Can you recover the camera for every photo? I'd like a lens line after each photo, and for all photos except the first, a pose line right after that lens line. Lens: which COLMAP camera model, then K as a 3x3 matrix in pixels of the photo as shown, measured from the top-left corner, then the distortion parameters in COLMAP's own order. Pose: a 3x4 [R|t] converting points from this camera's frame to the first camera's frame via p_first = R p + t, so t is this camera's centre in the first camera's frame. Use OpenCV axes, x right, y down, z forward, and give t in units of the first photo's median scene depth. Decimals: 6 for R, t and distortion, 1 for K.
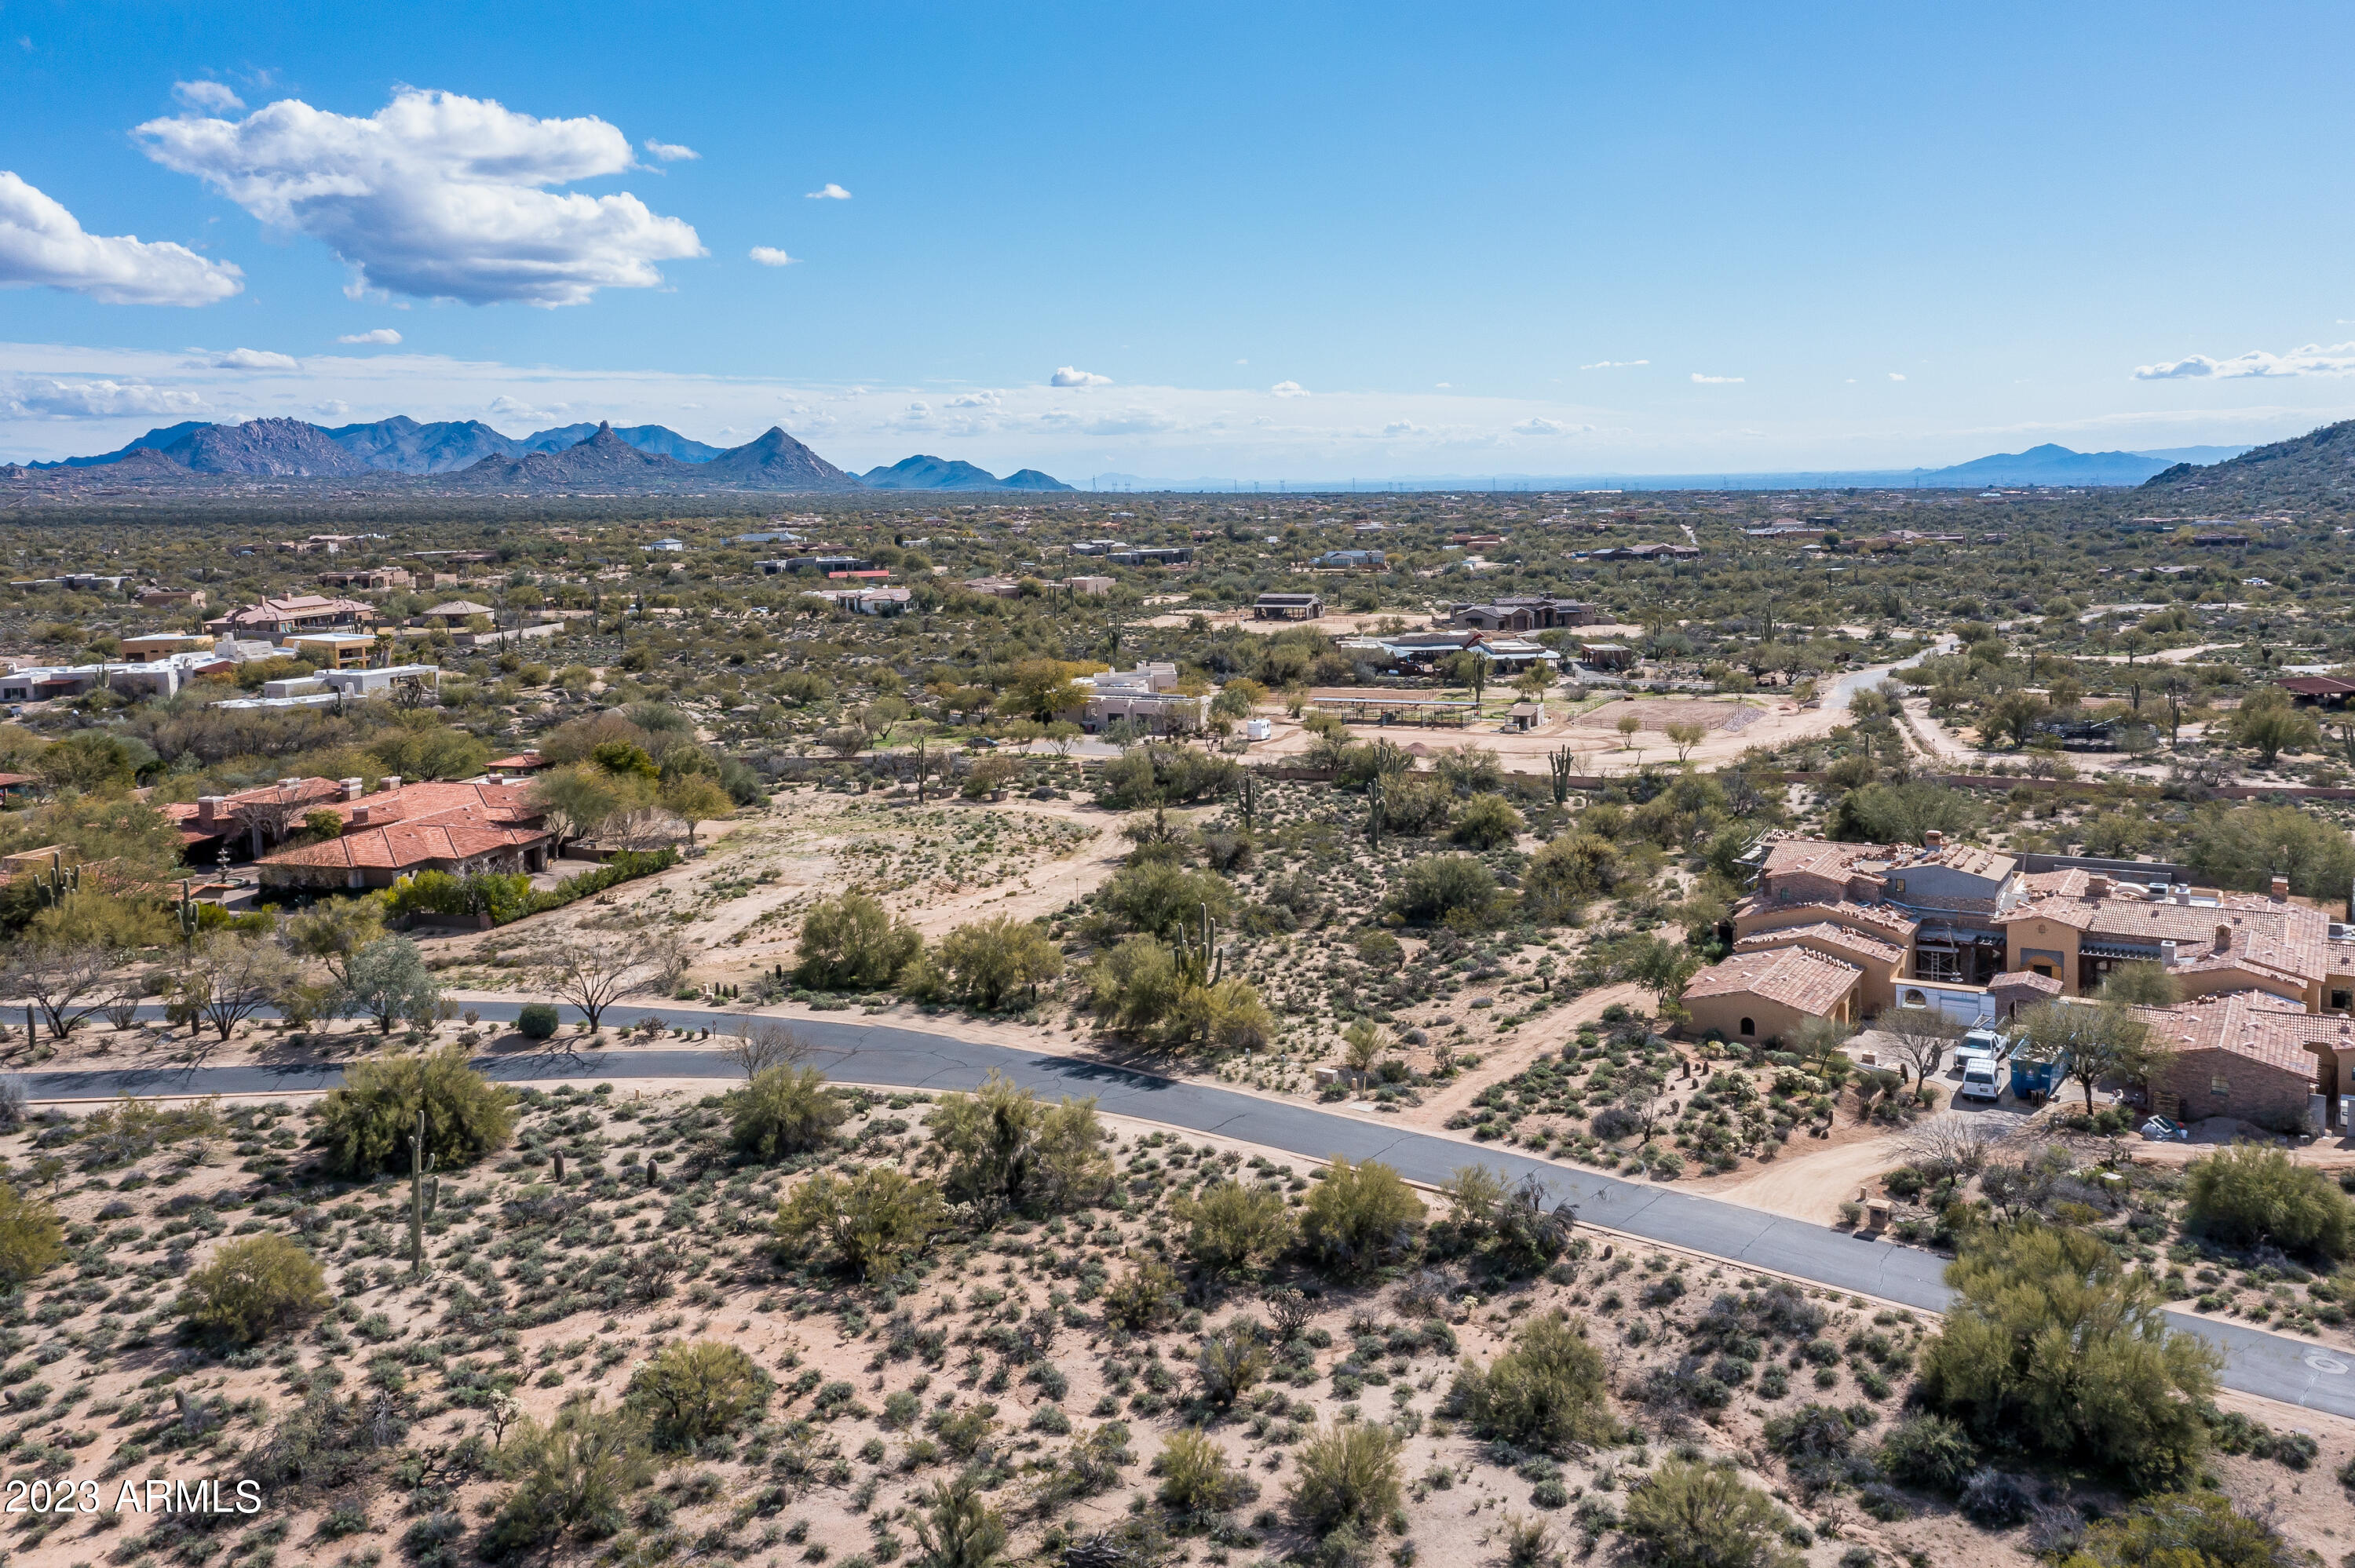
lens RADIAL K [[1880.3, 0, 1146.5], [0, 1880.3, 784.0], [0, 0, 1]] dist [-0.021920, 0.049700]
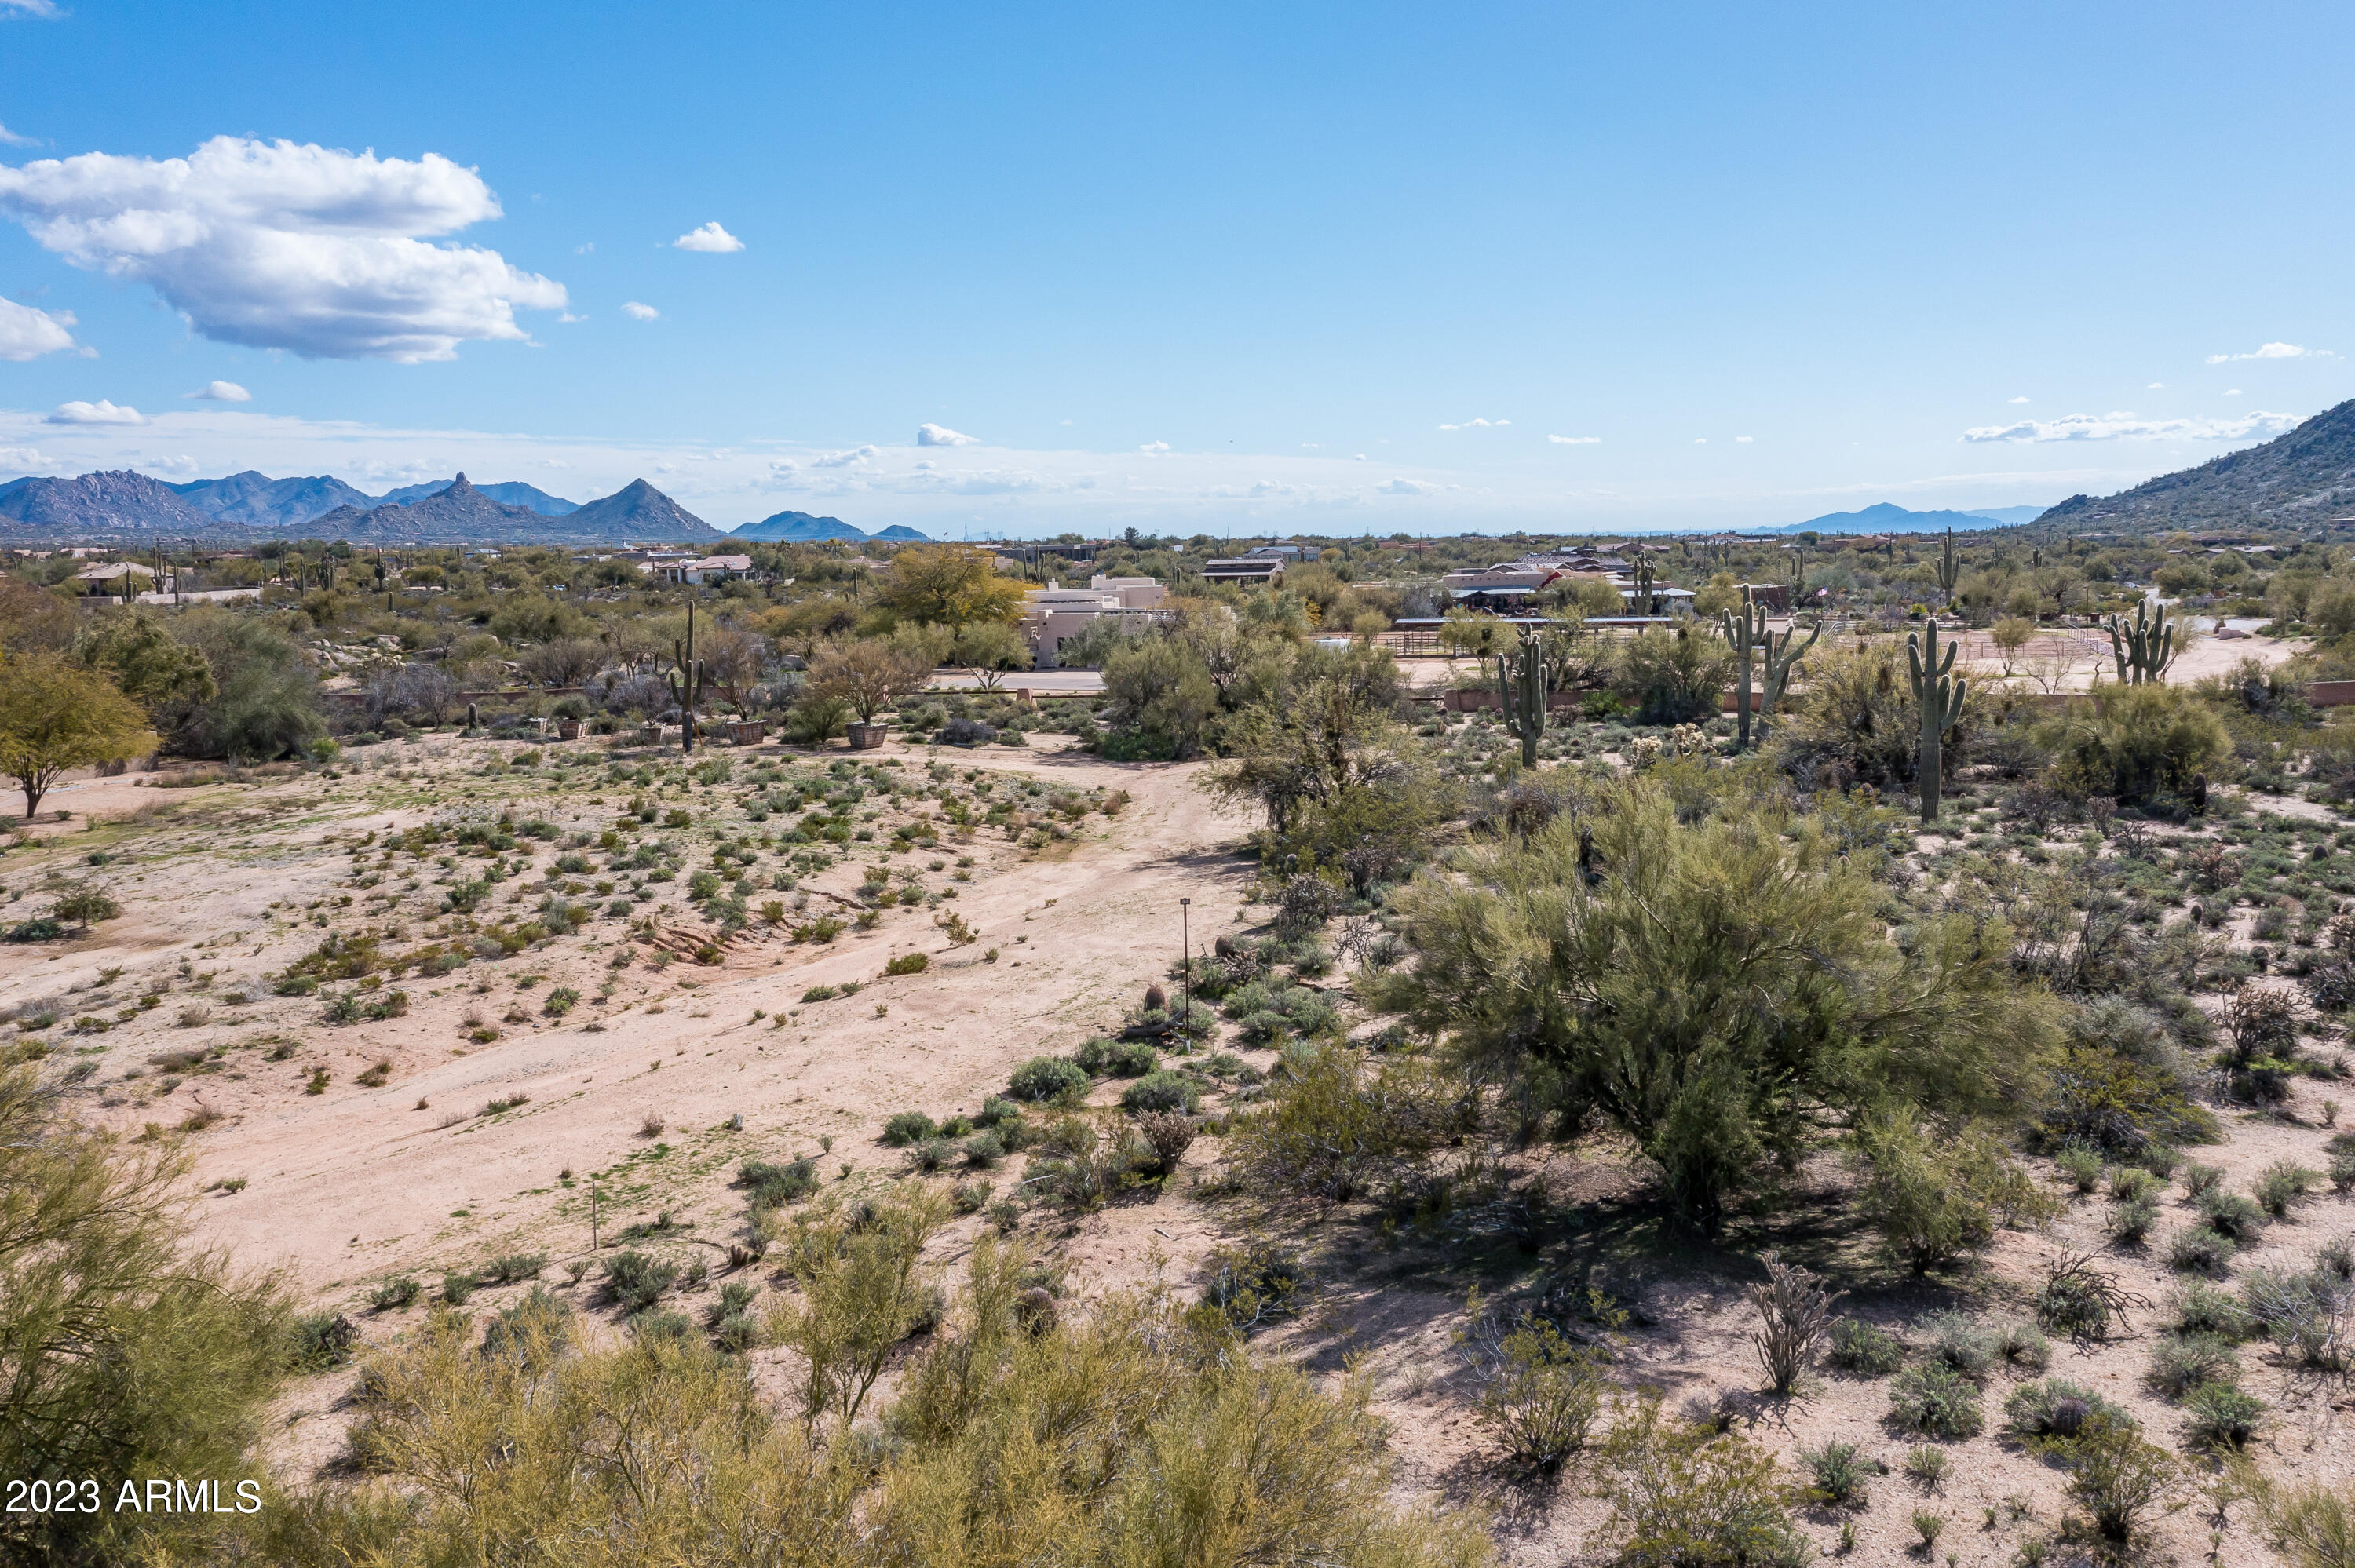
lens RADIAL K [[1880.3, 0, 1146.5], [0, 1880.3, 784.0], [0, 0, 1]] dist [-0.021920, 0.049700]
pose [[0.997675, -0.009793, 0.067446, -0.044919], [0.011737, 0.999525, -0.028494, 0.032606], [-0.067135, 0.029220, 0.997316, 0.585822]]
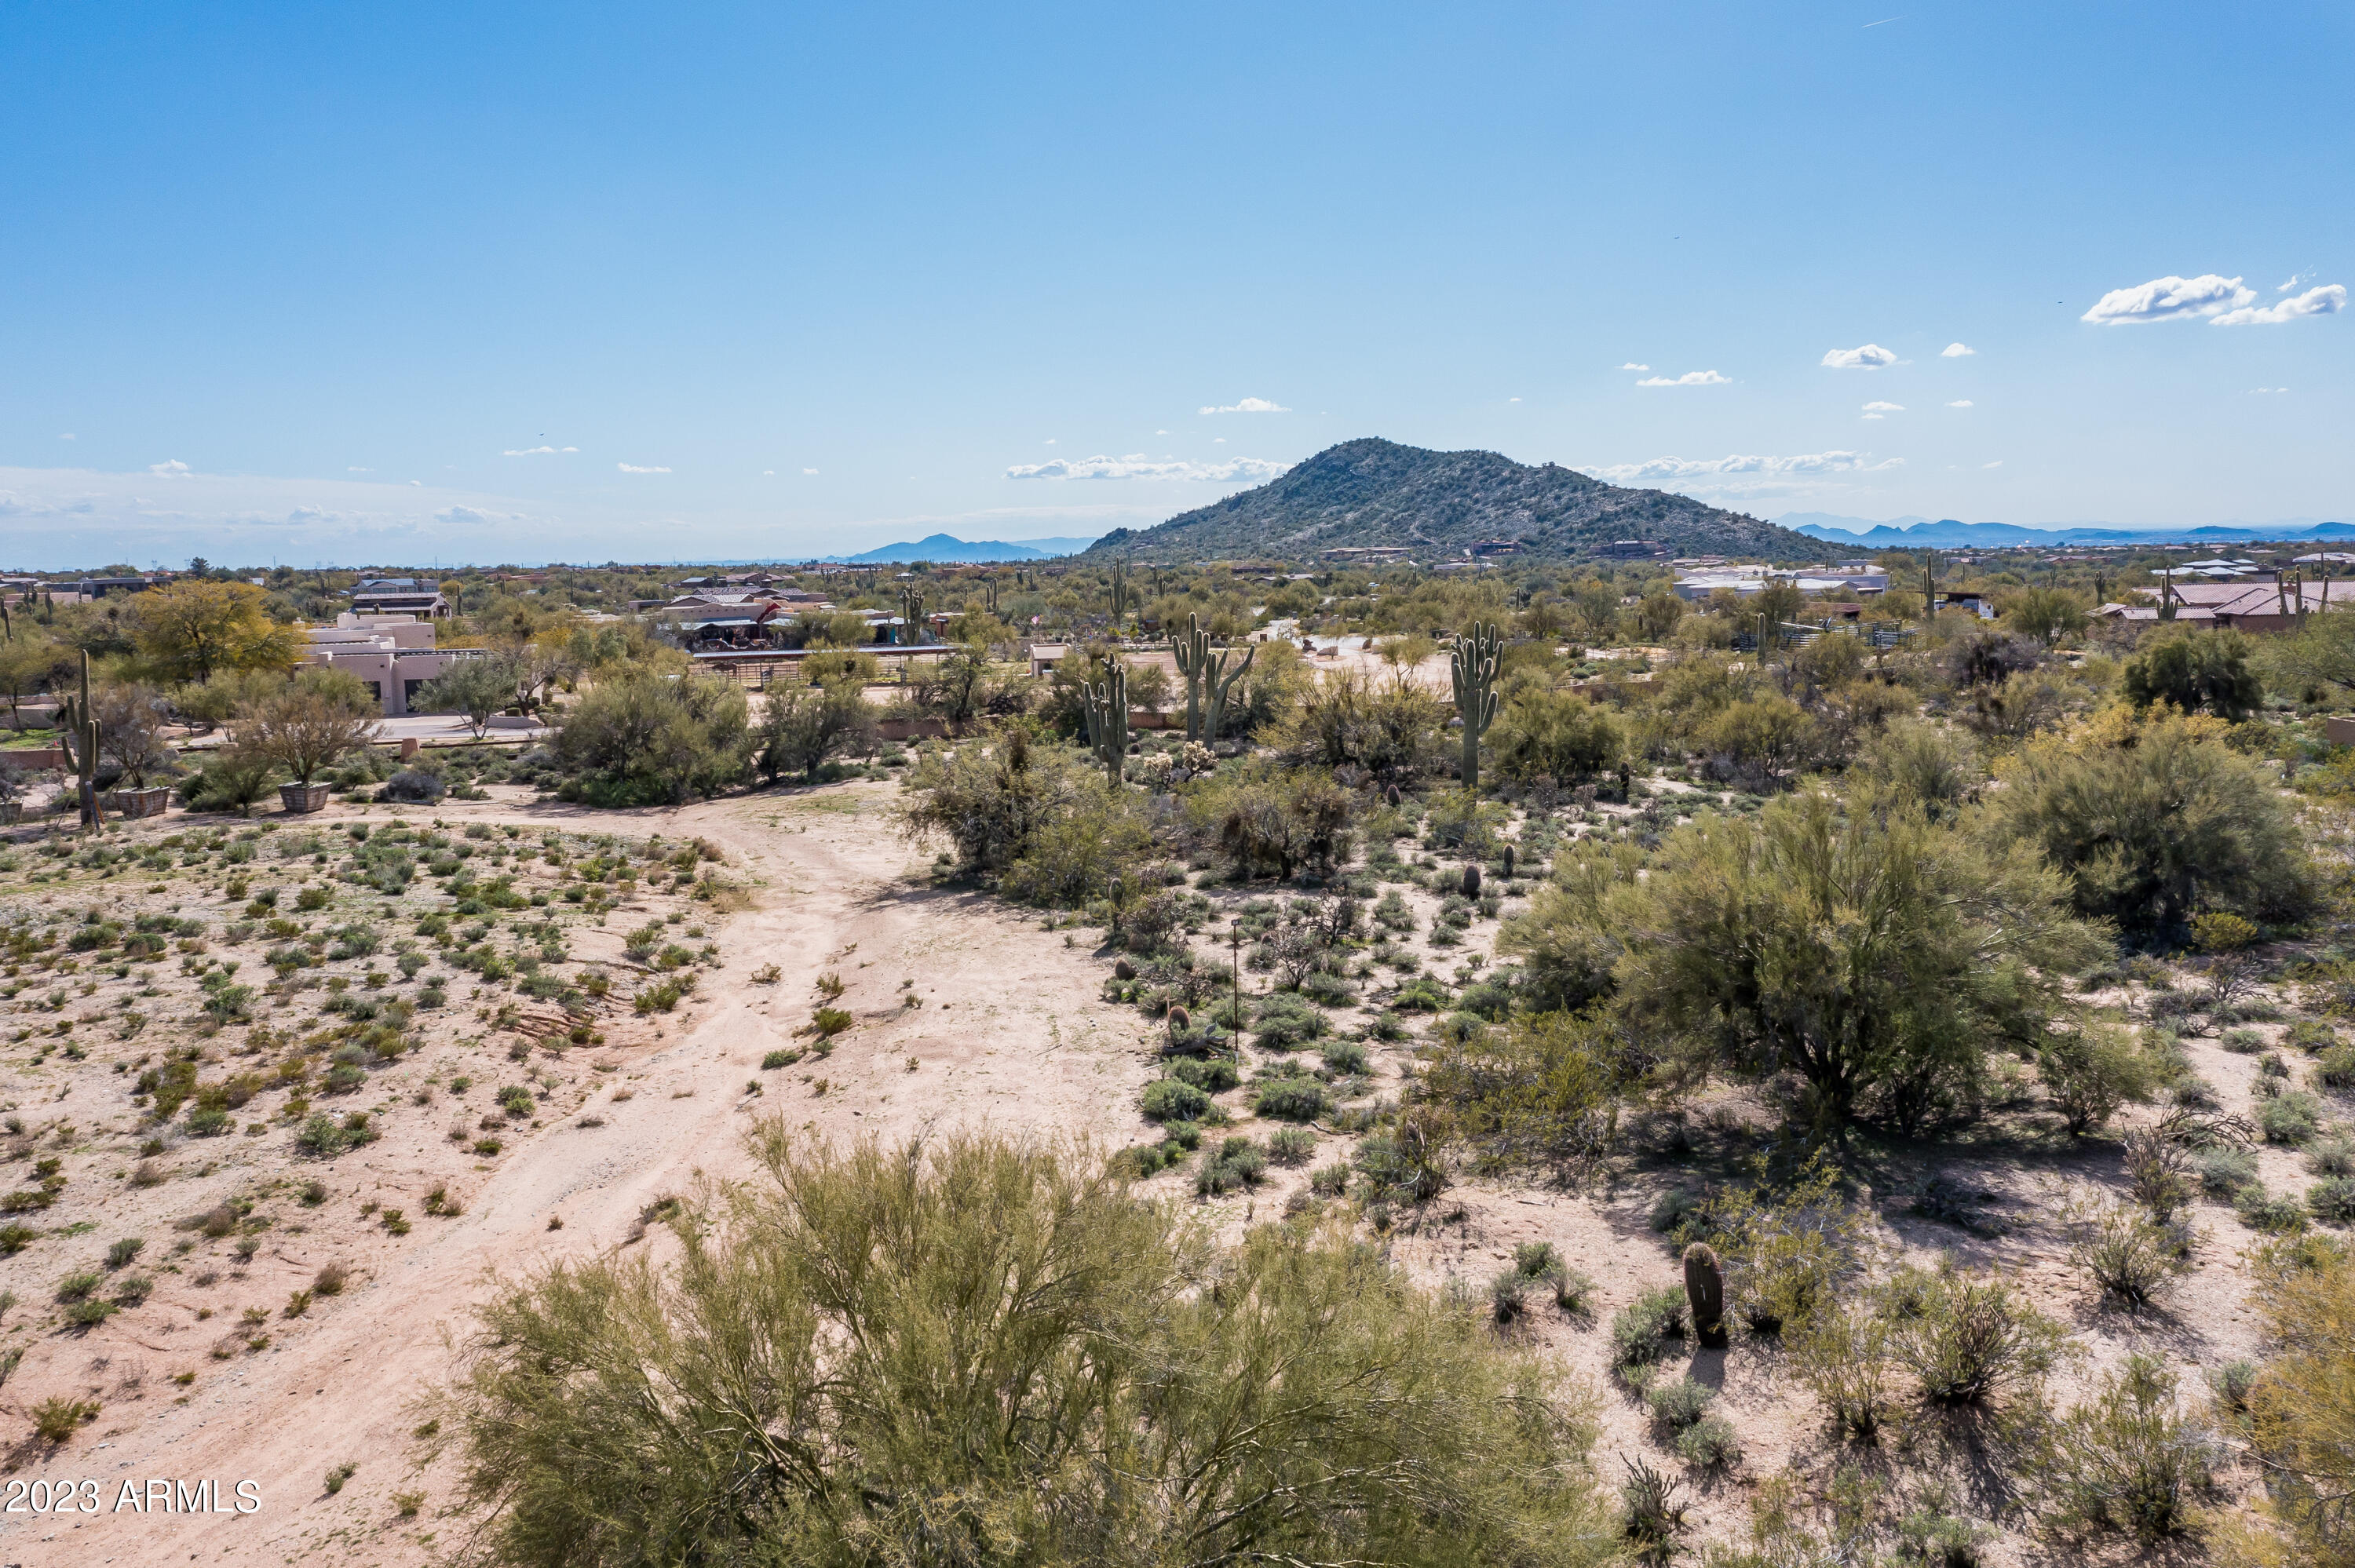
lens RADIAL K [[1880.3, 0, 1146.5], [0, 1880.3, 784.0], [0, 0, 1]] dist [-0.021920, 0.049700]
pose [[0.854751, -0.062425, 0.515270, -0.138085], [0.085221, 0.996147, -0.020685, 0.027801], [-0.511994, 0.061592, 0.856778, 0.605677]]
